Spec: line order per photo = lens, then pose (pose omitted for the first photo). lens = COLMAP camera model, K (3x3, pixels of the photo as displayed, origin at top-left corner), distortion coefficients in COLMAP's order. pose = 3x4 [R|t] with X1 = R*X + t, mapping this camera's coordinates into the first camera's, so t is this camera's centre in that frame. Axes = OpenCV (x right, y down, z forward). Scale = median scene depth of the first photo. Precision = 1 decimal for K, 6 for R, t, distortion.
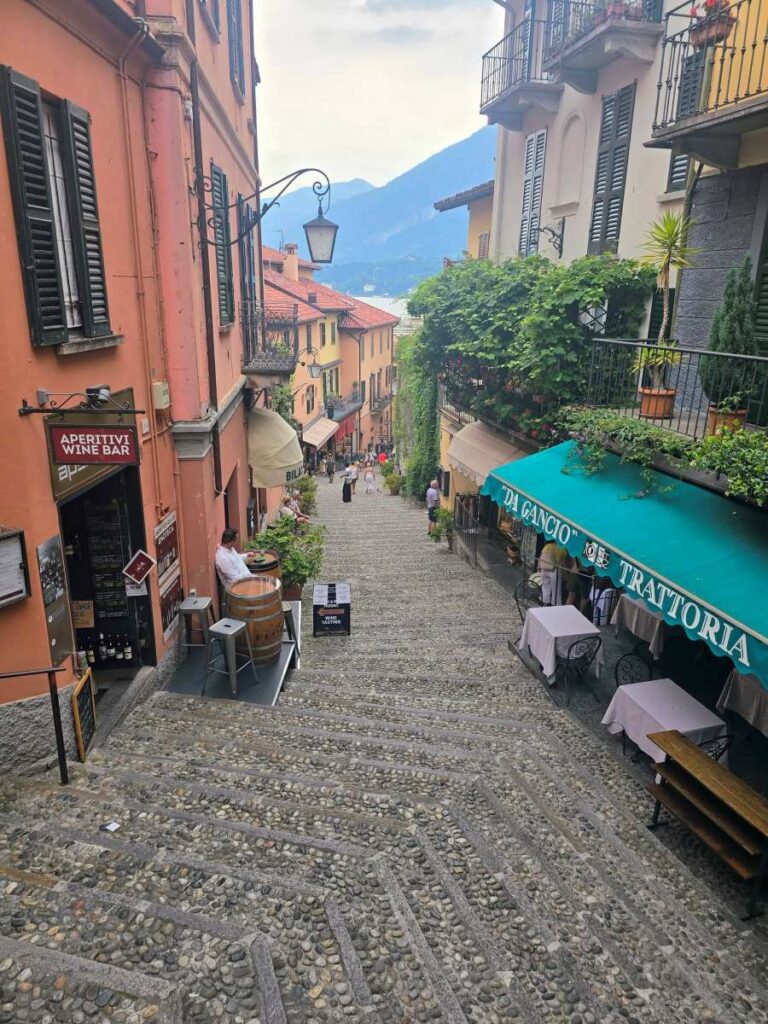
lens RADIAL K [[696.8, 0, 383.2], [0, 696.8, 505.9], [0, 0, 1]] dist [0.025758, -0.006544]
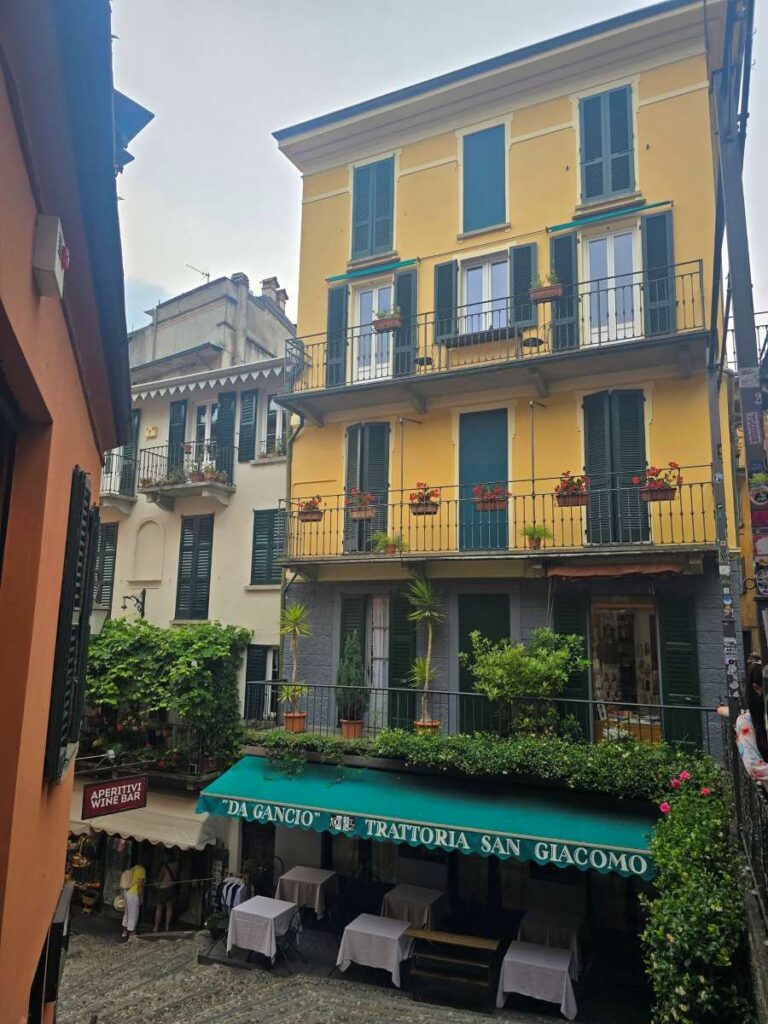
lens RADIAL K [[696.8, 0, 387.3], [0, 696.8, 513.3], [0, 0, 1]] dist [0.025758, -0.006544]
pose [[0.636562, 0.122467, 0.761440, -0.889821], [0.223986, 0.915397, -0.334481, -0.016953], [-0.737983, 0.383470, 0.555276, -0.193106]]
